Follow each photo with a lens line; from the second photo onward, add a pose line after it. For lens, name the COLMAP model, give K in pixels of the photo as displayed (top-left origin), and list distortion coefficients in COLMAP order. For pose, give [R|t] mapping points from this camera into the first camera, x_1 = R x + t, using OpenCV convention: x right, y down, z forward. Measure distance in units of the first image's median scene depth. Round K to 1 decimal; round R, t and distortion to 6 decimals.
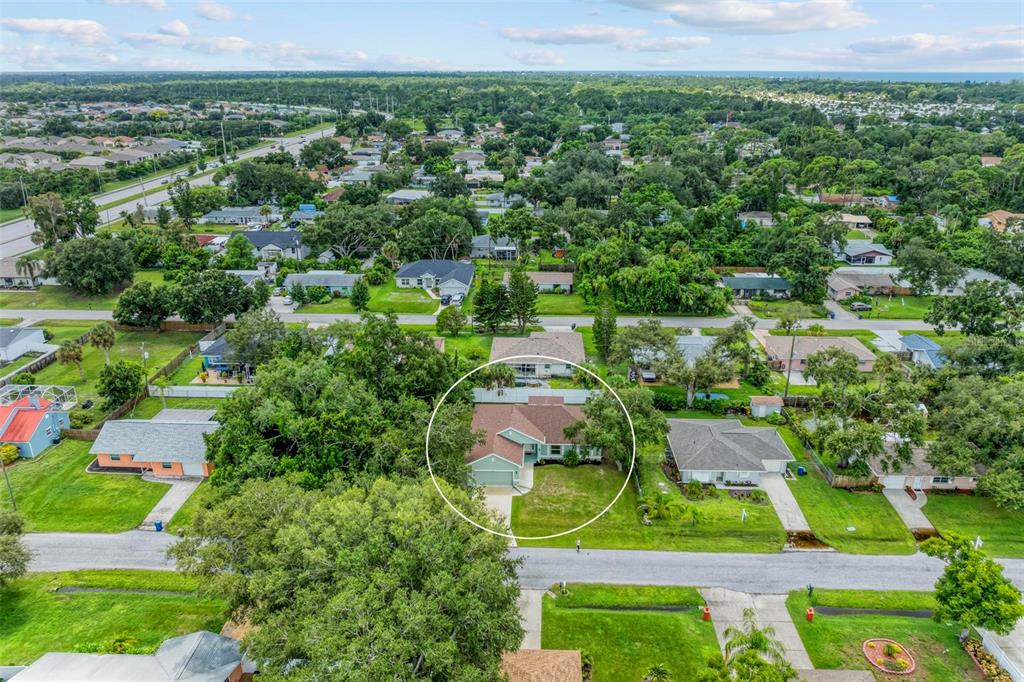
lens RADIAL K [[714.2, 0, 518.3], [0, 714.2, 342.6], [0, 0, 1]] dist [-0.059966, 0.043404]
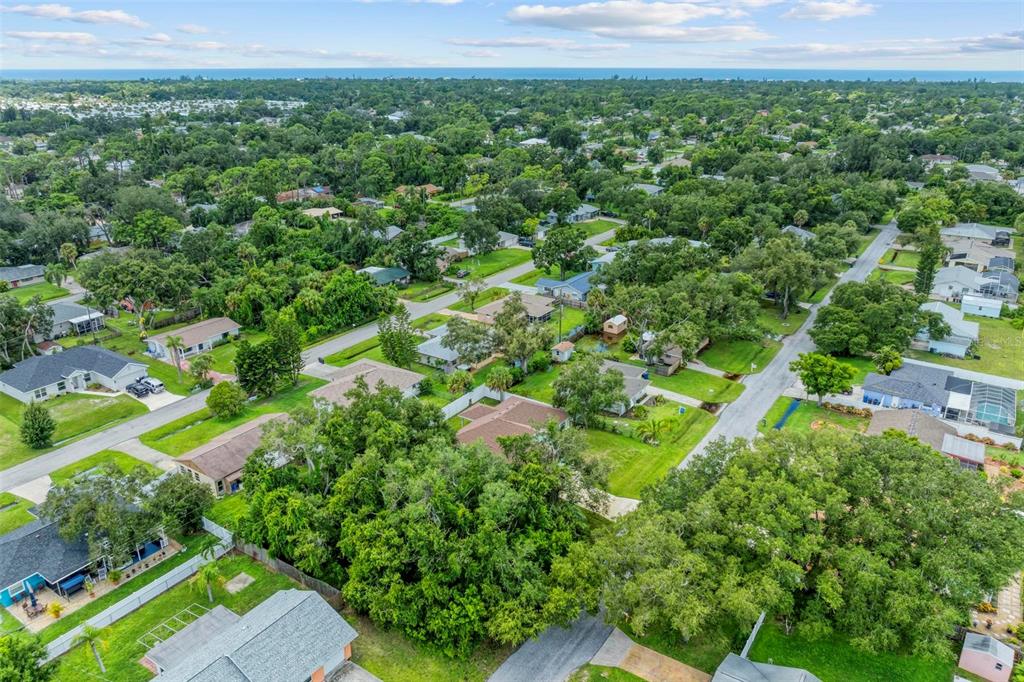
lens RADIAL K [[714.2, 0, 518.3], [0, 714.2, 342.6], [0, 0, 1]] dist [-0.059966, 0.043404]
pose [[0.535601, -0.302385, 0.788476, -0.826069], [0.320049, 0.936724, 0.141833, -0.151625], [-0.781473, 0.176385, 0.598488, 0.429133]]
